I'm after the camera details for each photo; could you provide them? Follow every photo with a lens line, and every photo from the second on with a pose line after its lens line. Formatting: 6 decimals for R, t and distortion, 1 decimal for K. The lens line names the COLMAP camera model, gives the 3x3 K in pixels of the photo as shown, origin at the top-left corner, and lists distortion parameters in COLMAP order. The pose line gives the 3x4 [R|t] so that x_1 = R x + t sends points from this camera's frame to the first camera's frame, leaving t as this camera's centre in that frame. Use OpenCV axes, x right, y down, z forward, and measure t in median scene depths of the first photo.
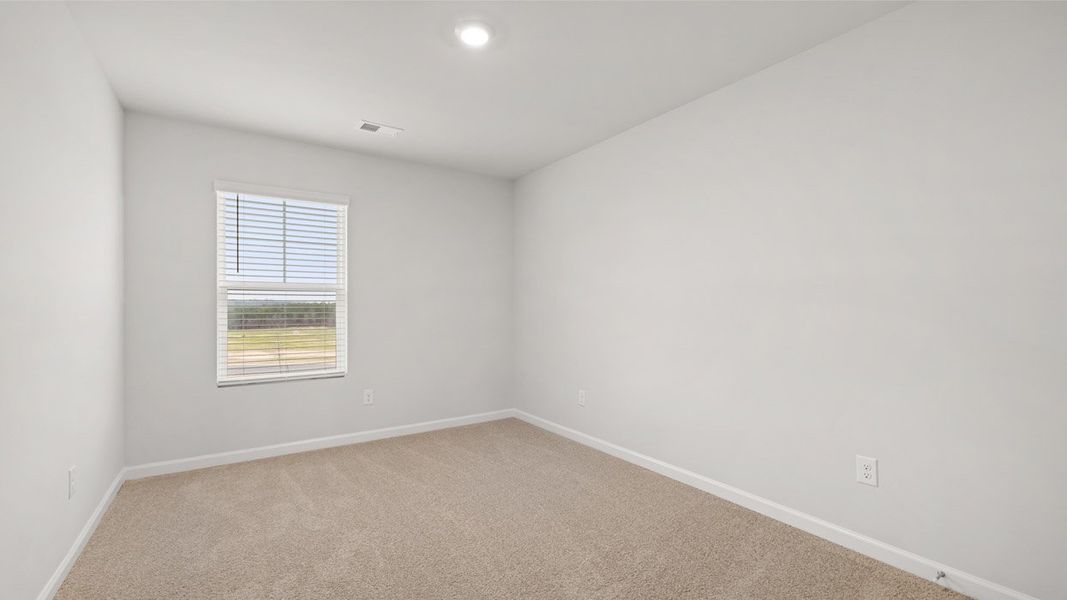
lens RADIAL K [[447.5, 0, 517.8], [0, 447.5, 299.3], [0, 0, 1]] dist [-0.023269, 0.000011]
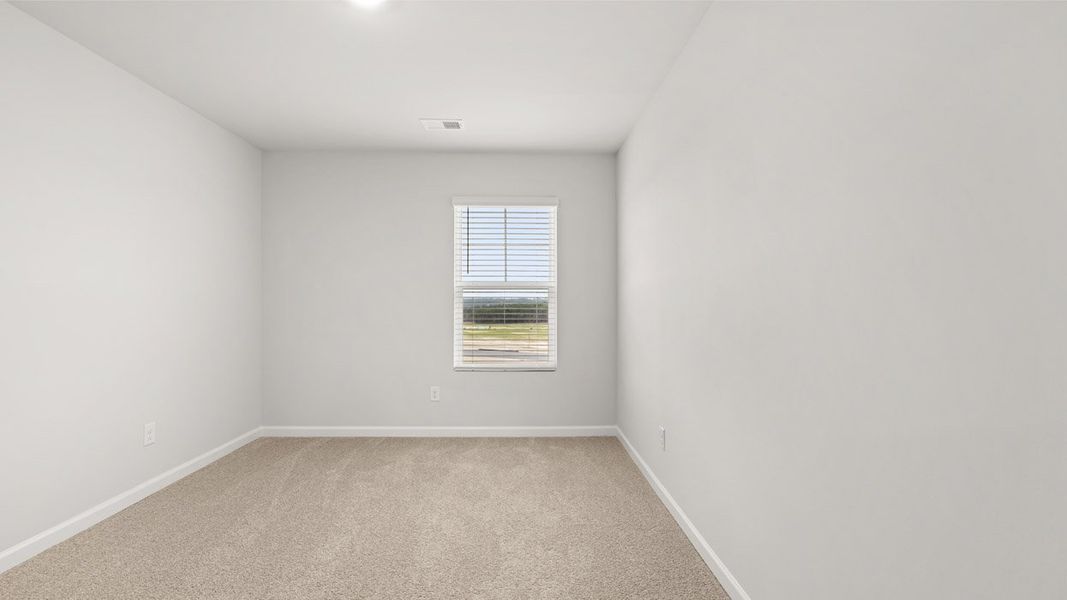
lens RADIAL K [[447.5, 0, 517.8], [0, 447.5, 299.3], [0, 0, 1]] dist [-0.023269, 0.000011]
pose [[0.842465, -0.002568, -0.538745, 0.107145], [0.006612, 0.999963, 0.005574, 0.000574], [0.538711, -0.008258, 0.842450, 0.074268]]
